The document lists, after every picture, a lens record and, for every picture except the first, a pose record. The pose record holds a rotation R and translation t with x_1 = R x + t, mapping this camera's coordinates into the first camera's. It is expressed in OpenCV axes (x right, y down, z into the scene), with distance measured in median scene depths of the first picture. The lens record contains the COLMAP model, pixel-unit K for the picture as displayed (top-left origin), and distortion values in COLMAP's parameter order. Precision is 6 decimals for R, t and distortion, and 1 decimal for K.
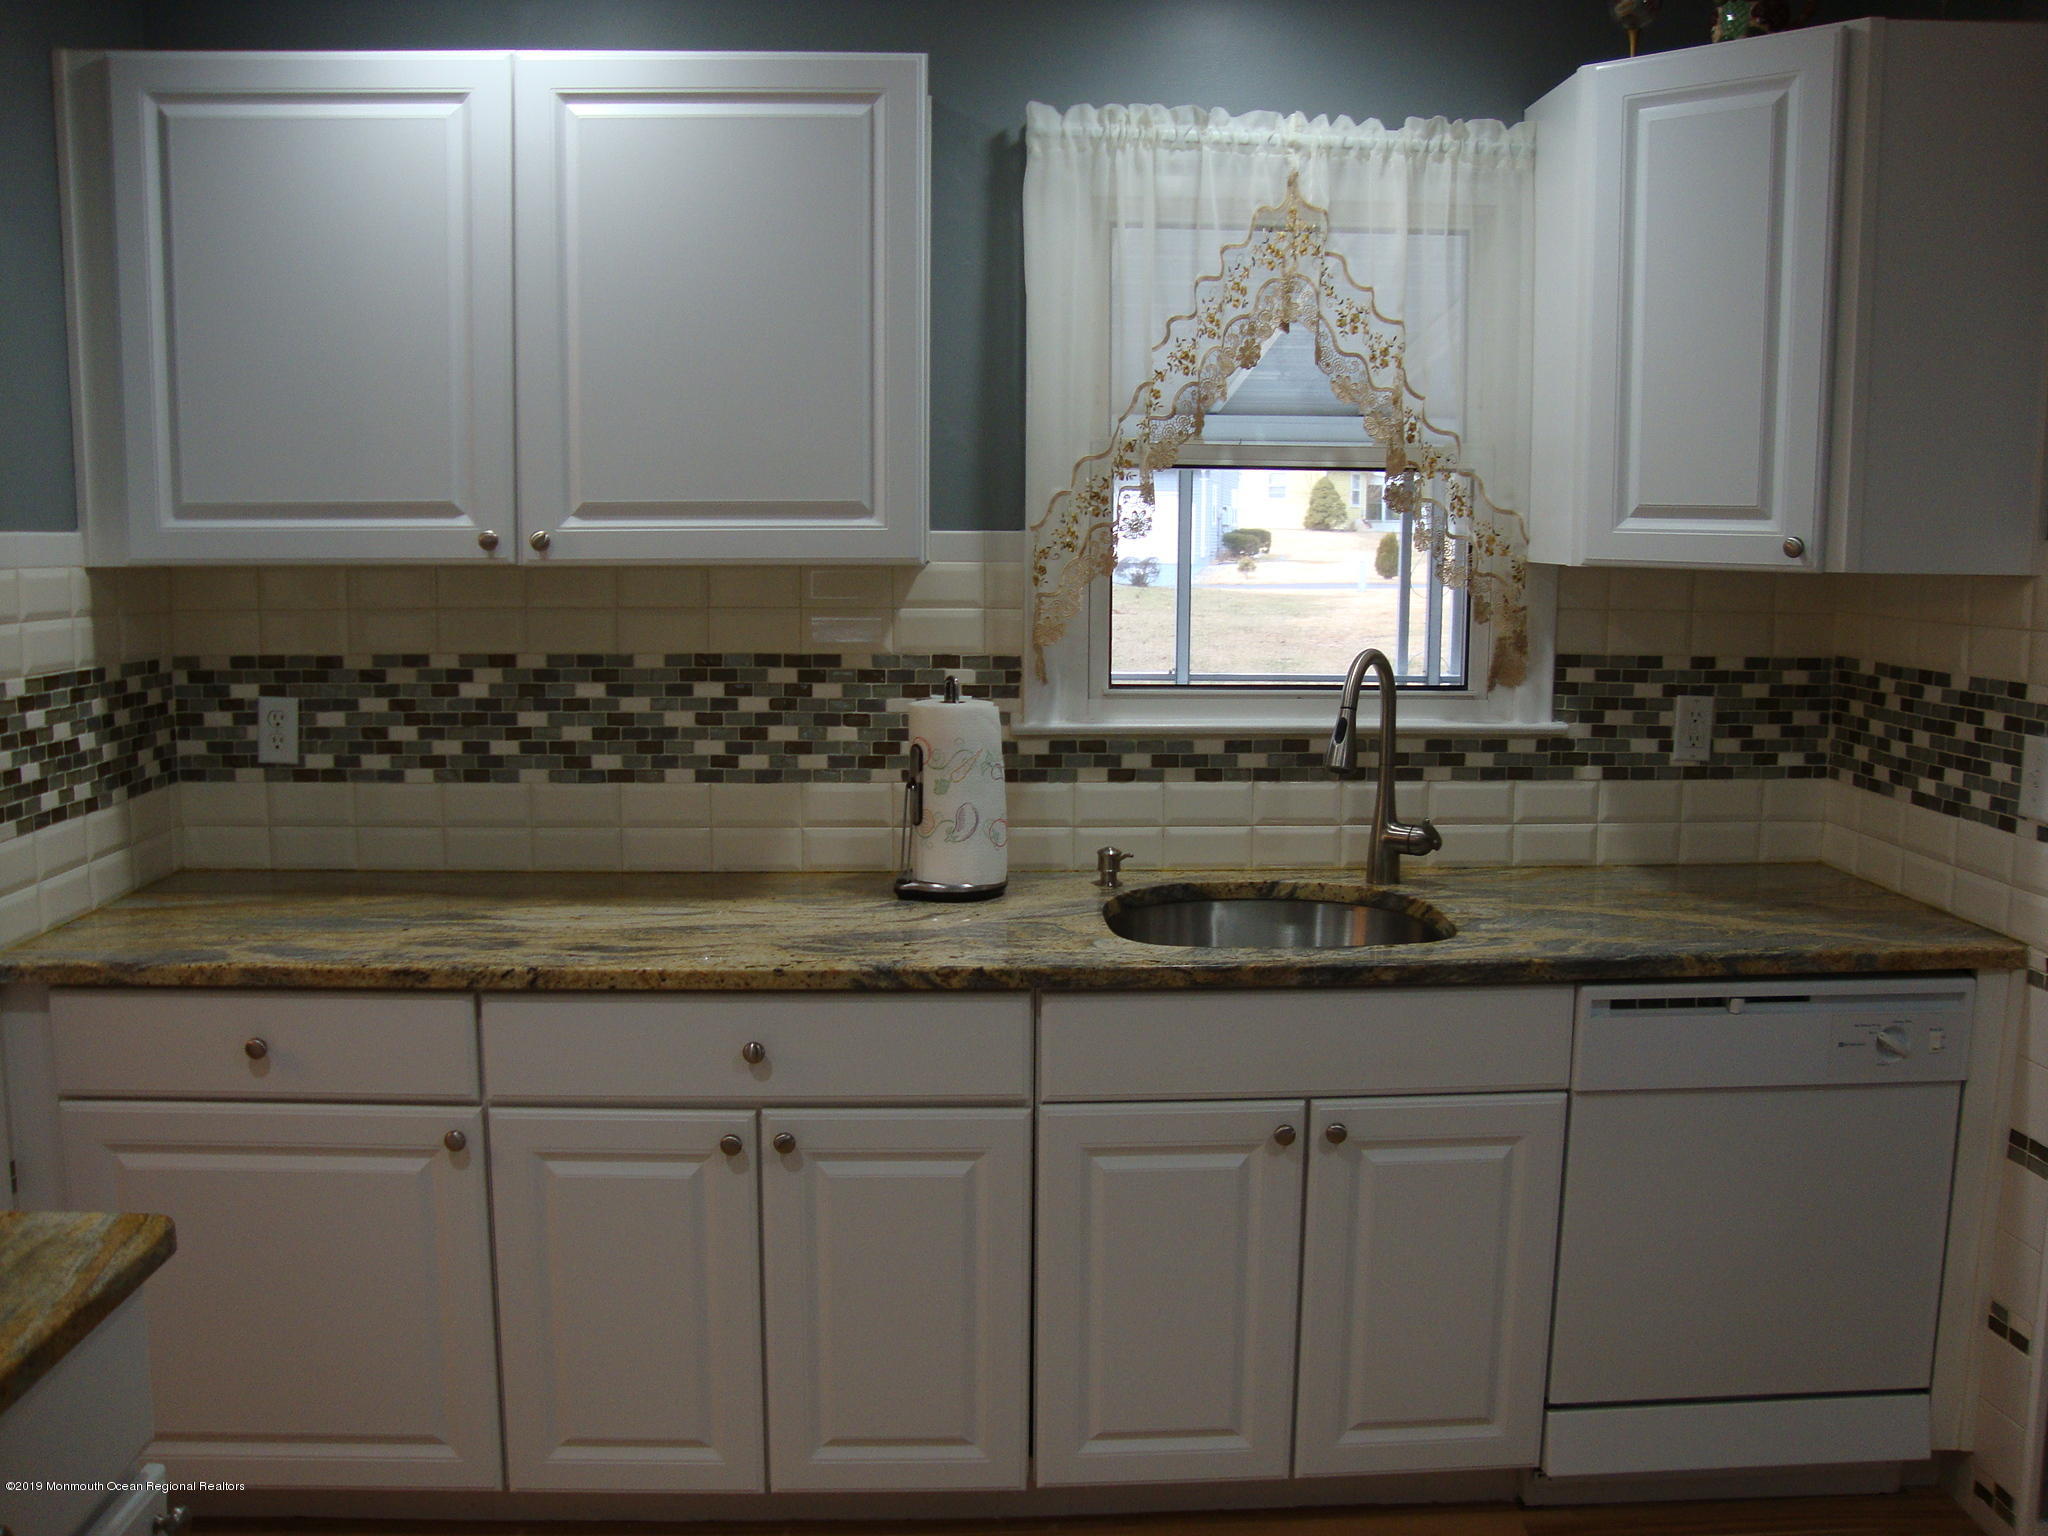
lens RADIAL K [[1850.2, 0, 1024.0], [0, 1850.2, 768.0], [0, 0, 1]] dist [-0.199305, 0.208515]
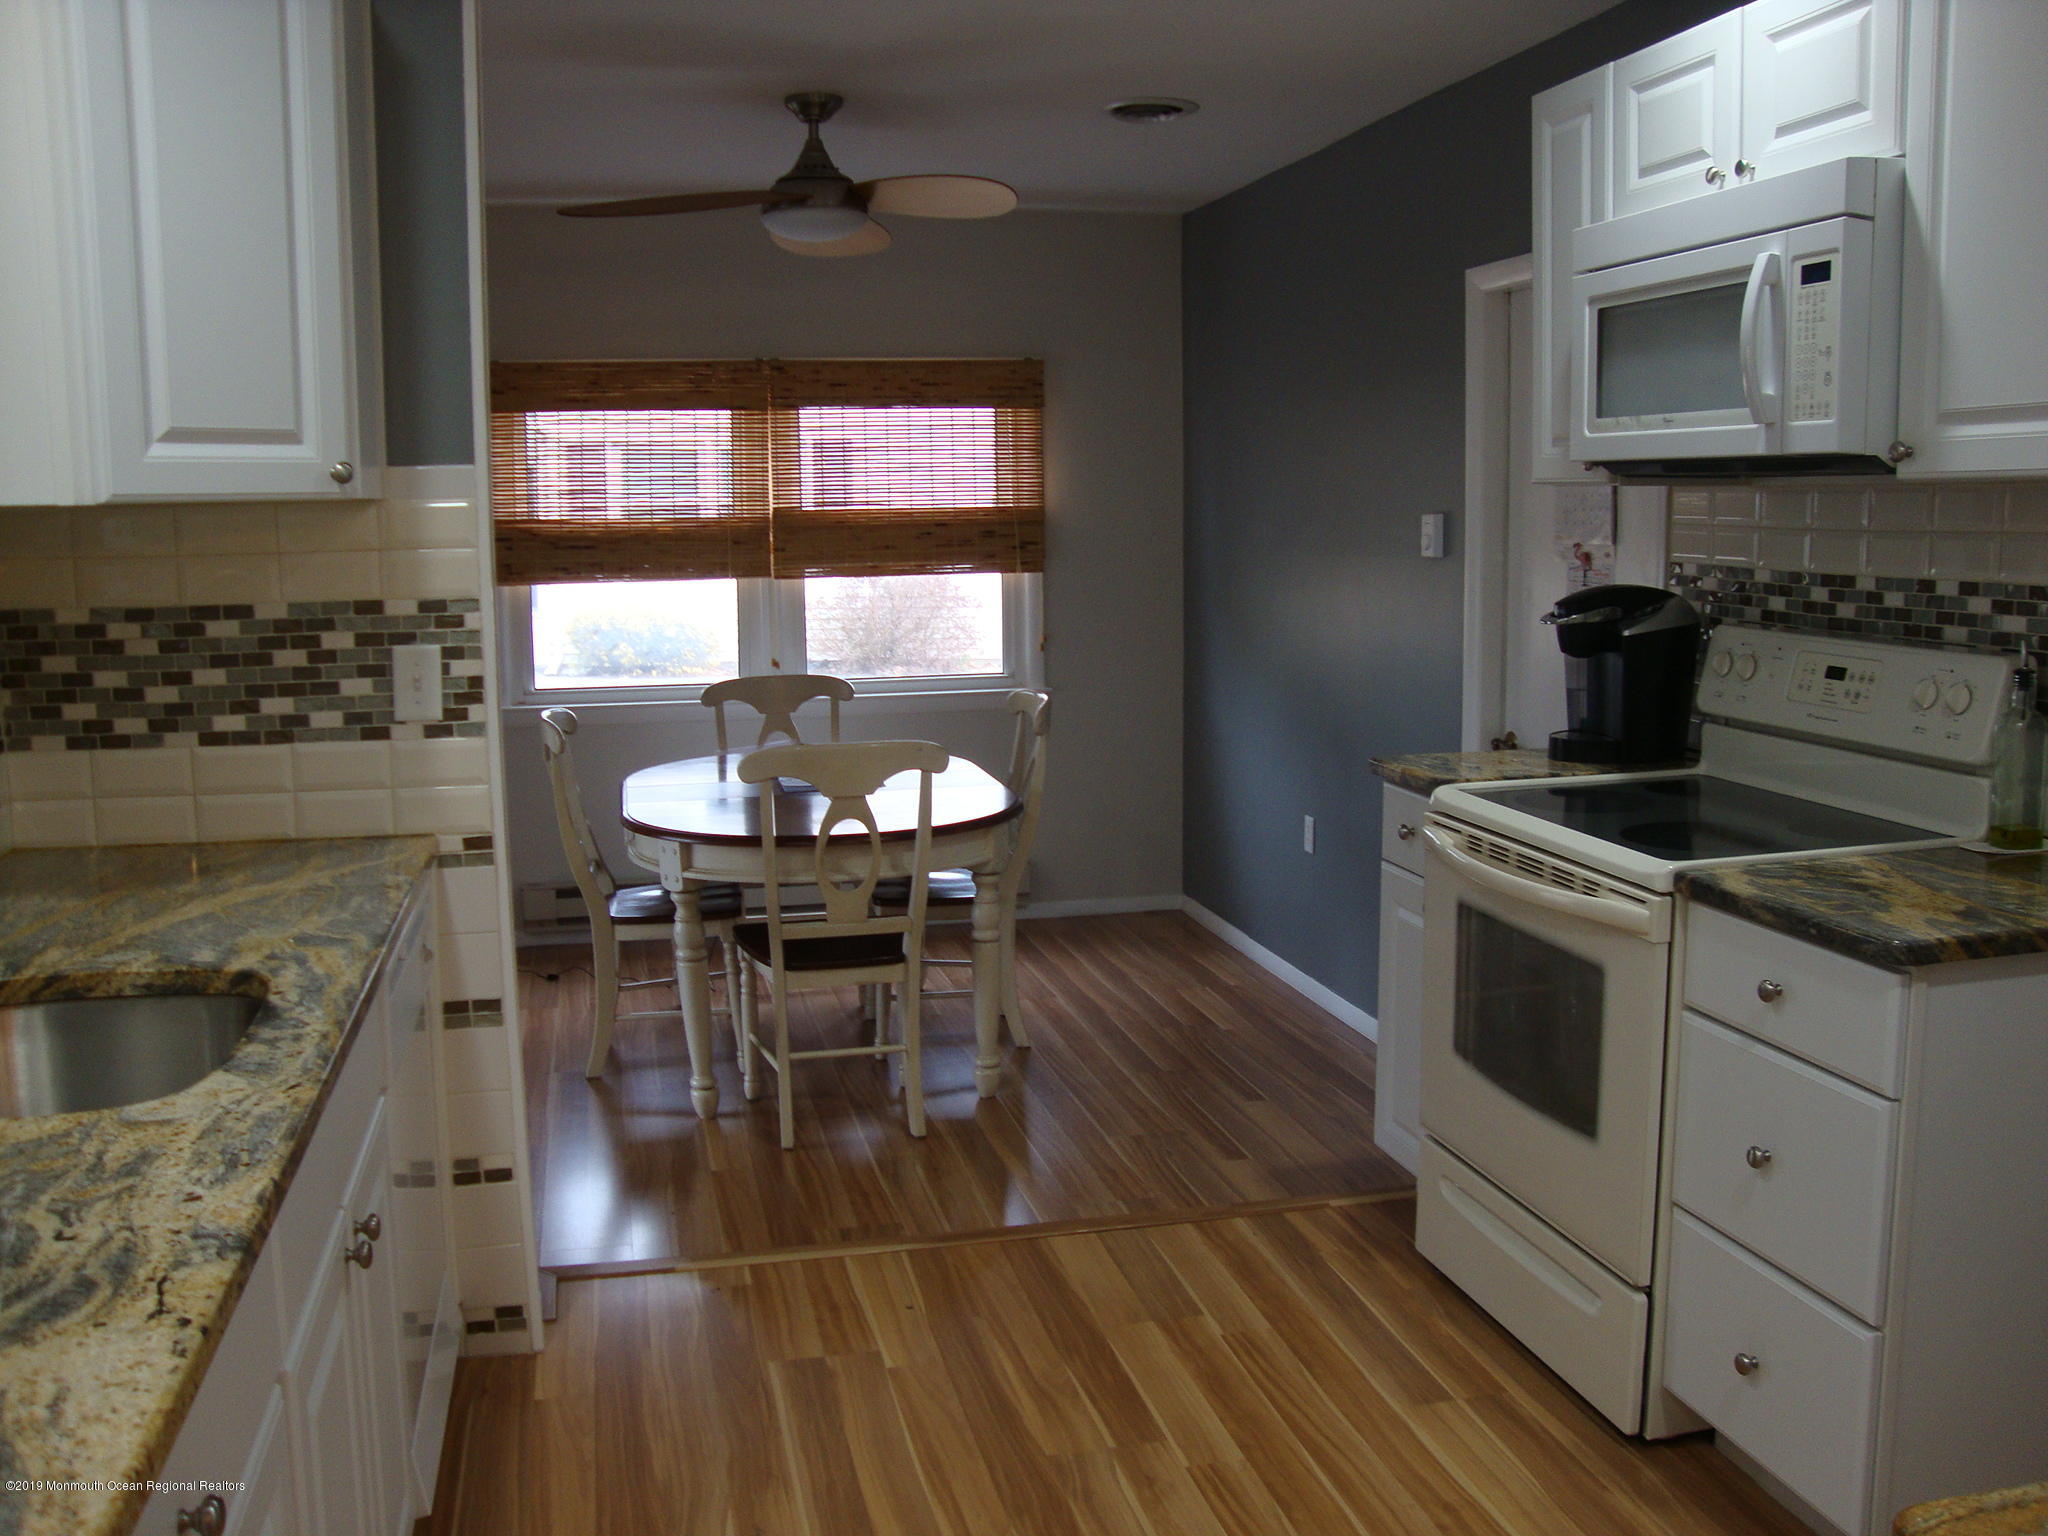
lens RADIAL K [[1850.2, 0, 1024.0], [0, 1850.2, 768.0], [0, 0, 1]] dist [-0.199305, 0.208515]
pose [[-0.181698, -0.146277, 0.972414, -0.493392], [0.132432, 0.976226, 0.171596, -0.071294], [-0.974396, 0.159957, -0.158006, 0.683232]]
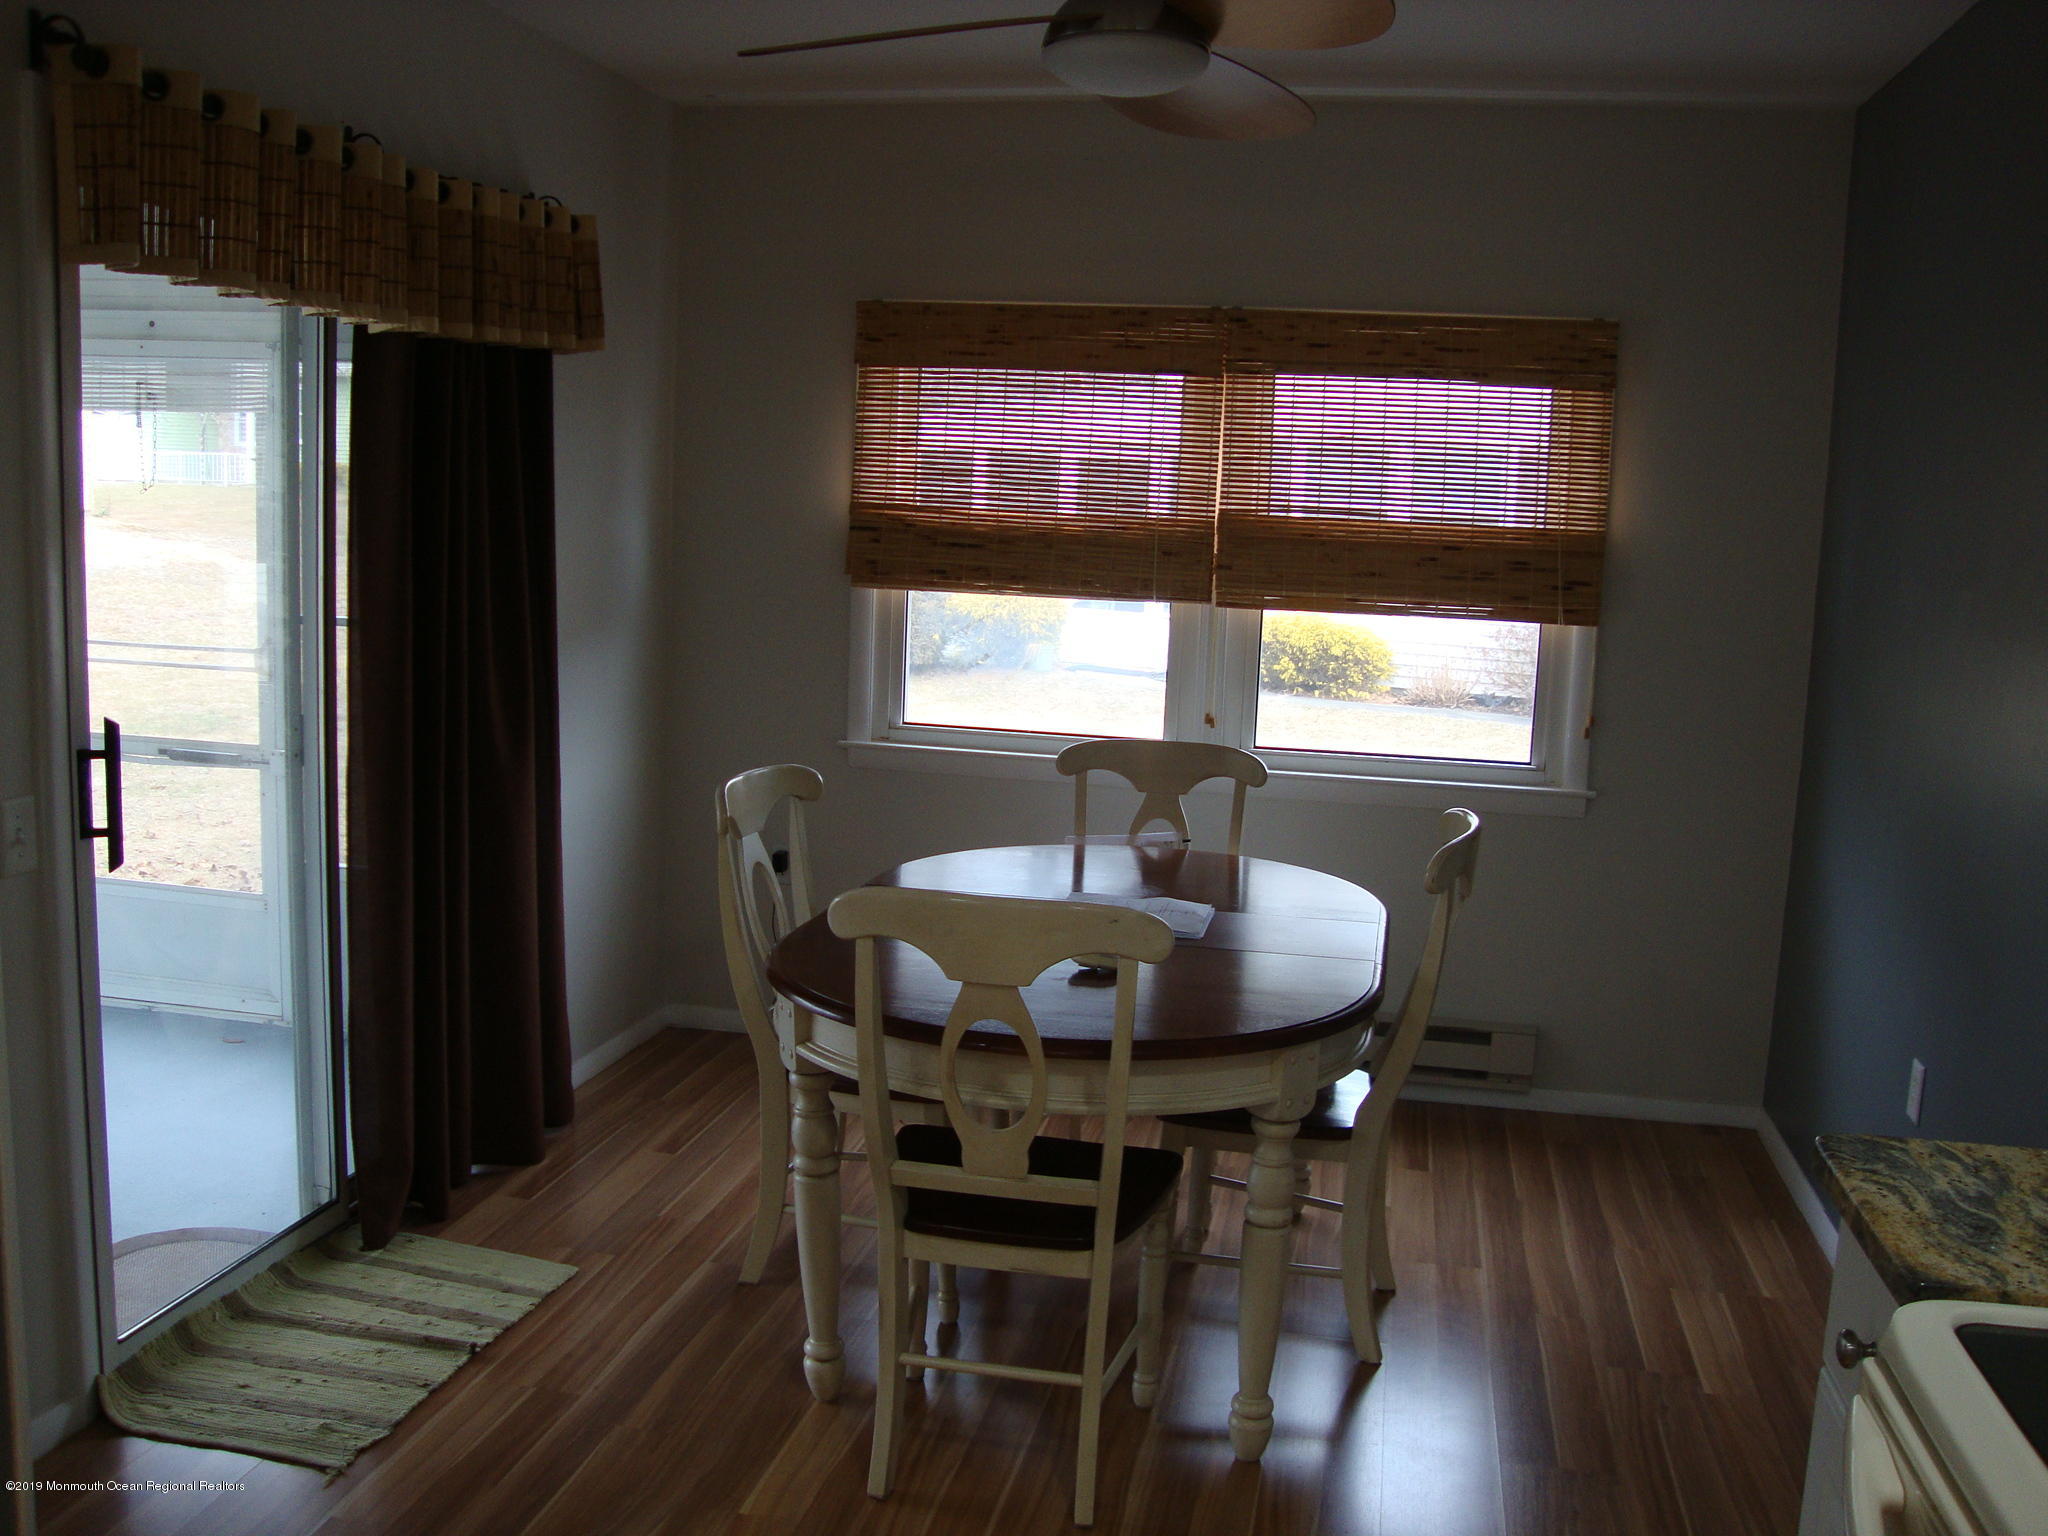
lens RADIAL K [[1850.2, 0, 1024.0], [0, 1850.2, 768.0], [0, 0, 1]] dist [-0.199305, 0.208515]
pose [[0.243677, -0.139291, 0.959802, 0.089688], [0.085162, 0.988883, 0.121890, -0.027221], [-0.966110, 0.052037, 0.252830, 0.363915]]
